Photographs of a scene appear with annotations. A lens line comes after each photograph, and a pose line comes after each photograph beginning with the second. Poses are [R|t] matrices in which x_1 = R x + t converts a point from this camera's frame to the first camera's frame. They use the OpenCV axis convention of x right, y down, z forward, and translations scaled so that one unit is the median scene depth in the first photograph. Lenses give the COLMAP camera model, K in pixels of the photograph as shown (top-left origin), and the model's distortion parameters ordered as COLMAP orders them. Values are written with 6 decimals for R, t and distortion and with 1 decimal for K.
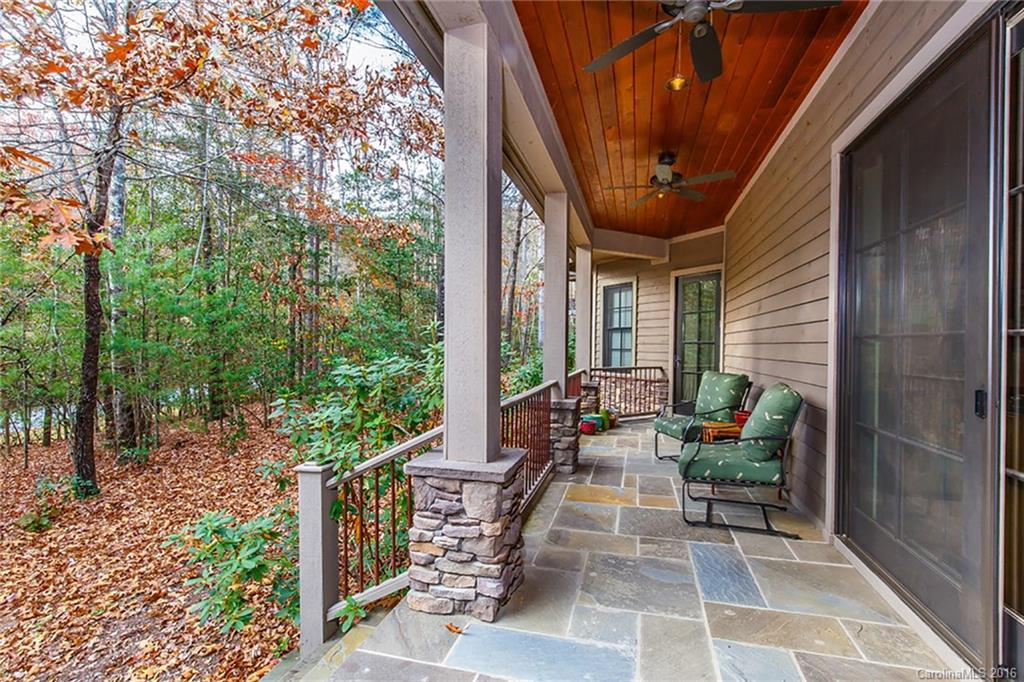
lens RADIAL K [[469.4, 0, 510.2], [0, 469.4, 349.3], [0, 0, 1]] dist [0.003159, -0.000106]
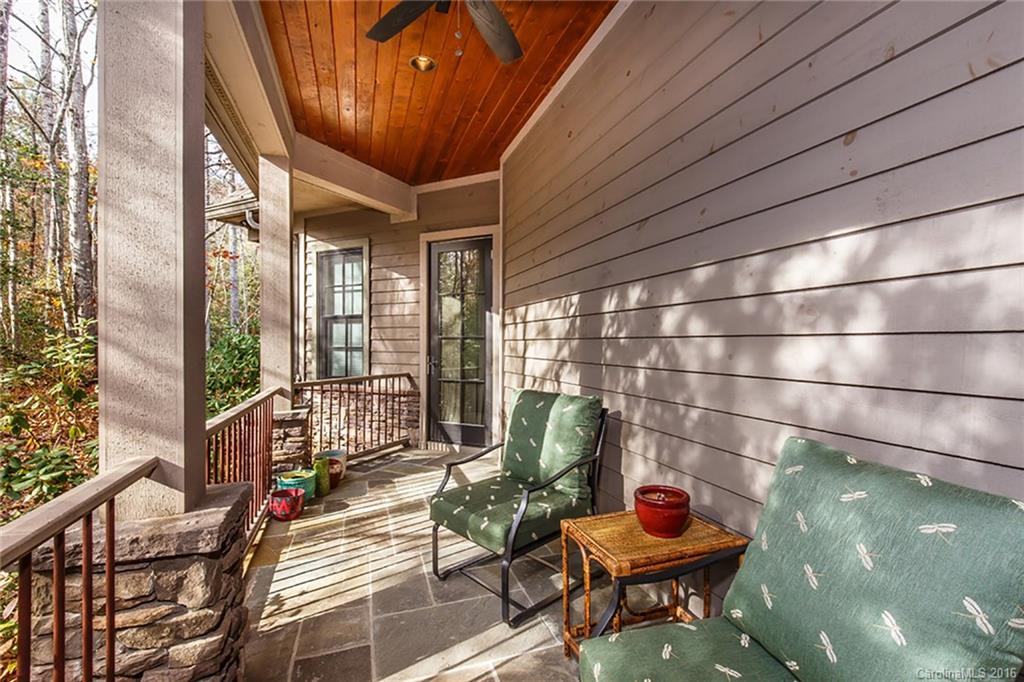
lens RADIAL K [[469.4, 0, 511.8], [0, 469.4, 350.6], [0, 0, 1]] dist [0.003159, -0.000106]
pose [[0.836074, -0.017578, 0.548335, 0.074490], [0.010448, 0.999815, 0.016119, -0.004898], [-0.548517, -0.007748, 0.836104, 0.350893]]
